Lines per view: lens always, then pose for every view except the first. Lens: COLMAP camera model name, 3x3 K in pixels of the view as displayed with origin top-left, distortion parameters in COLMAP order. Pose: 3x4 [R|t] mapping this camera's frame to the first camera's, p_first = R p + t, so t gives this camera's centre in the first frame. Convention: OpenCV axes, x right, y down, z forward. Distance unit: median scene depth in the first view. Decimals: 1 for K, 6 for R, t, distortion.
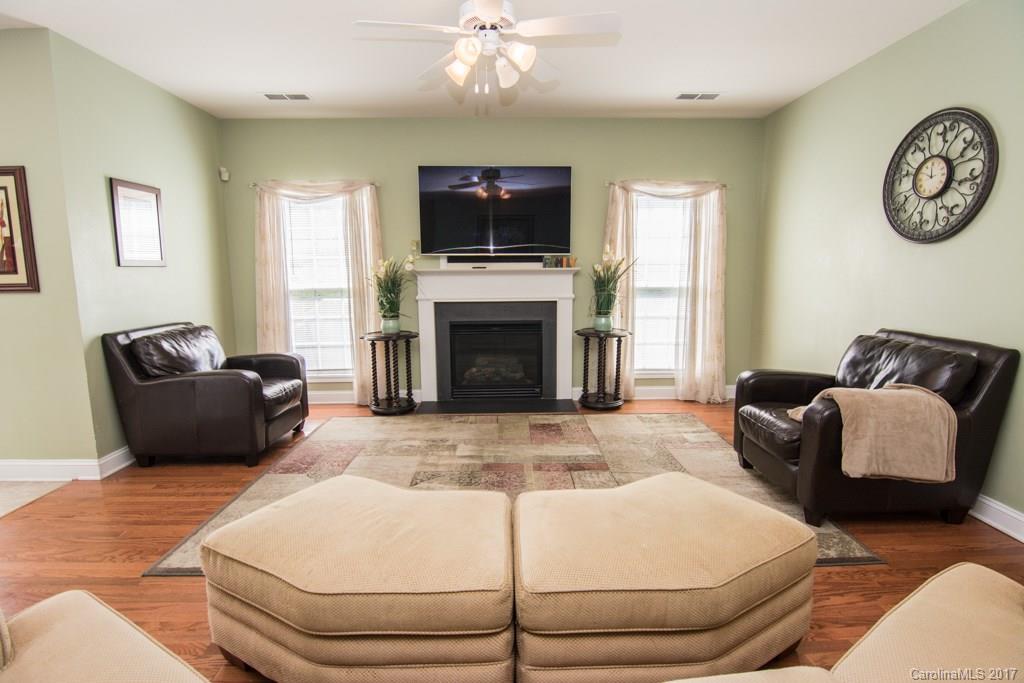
lens RADIAL K [[496.7, 0, 512.2], [0, 496.7, 347.6], [0, 0, 1]] dist [-0.009807, -0.002635]
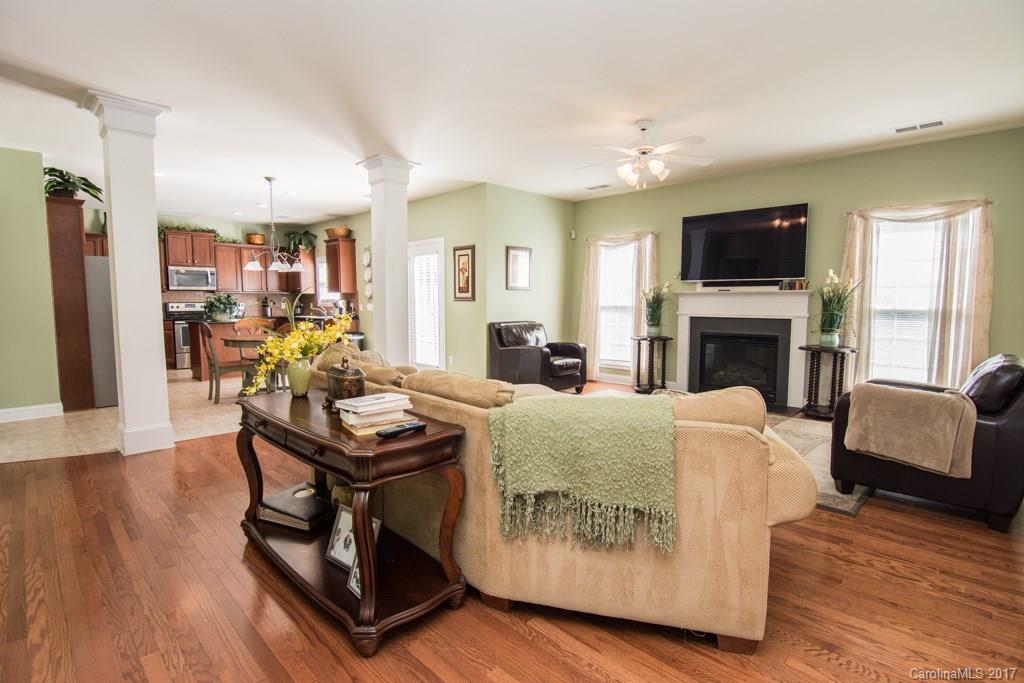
lens RADIAL K [[496.7, 0, 527.9], [0, 496.7, 339.5], [0, 0, 1]] dist [-0.009807, -0.002635]
pose [[0.715653, 0.061489, -0.695744, 0.472253], [-0.109843, 0.993630, -0.025170, 0.050797], [0.689765, 0.094436, 0.717849, -0.246596]]
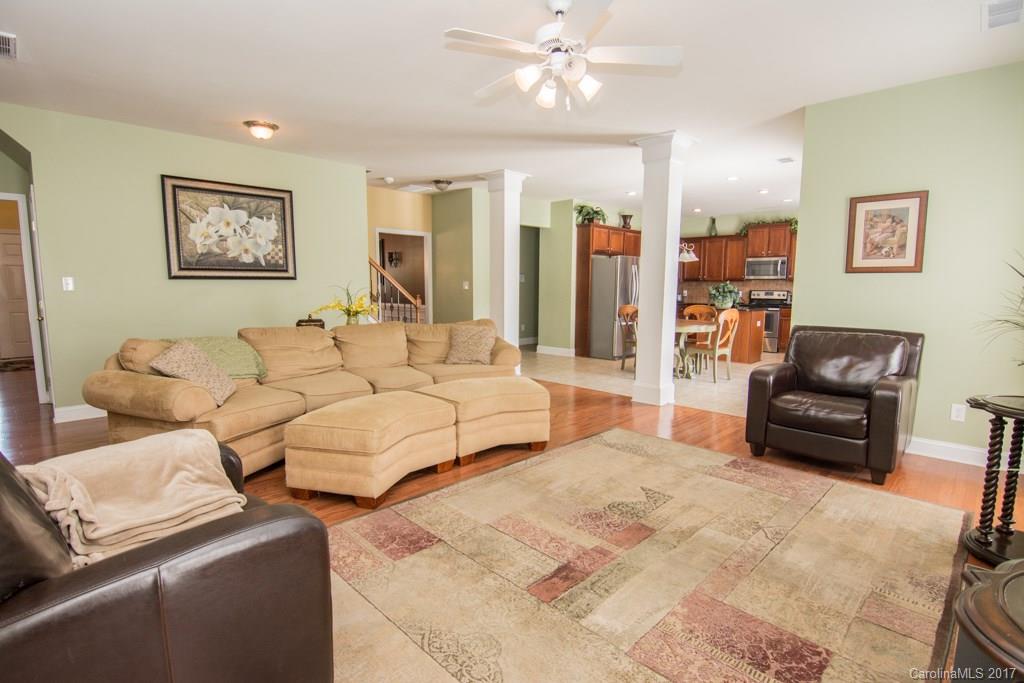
lens RADIAL K [[496.7, 0, 519.4], [0, 496.7, 341.6], [0, 0, 1]] dist [-0.009807, -0.002635]
pose [[-0.710833, 0.078917, -0.698919, 0.395184], [-0.108378, 0.969529, 0.219698, -0.121816], [0.694960, 0.231917, -0.680621, 0.878025]]
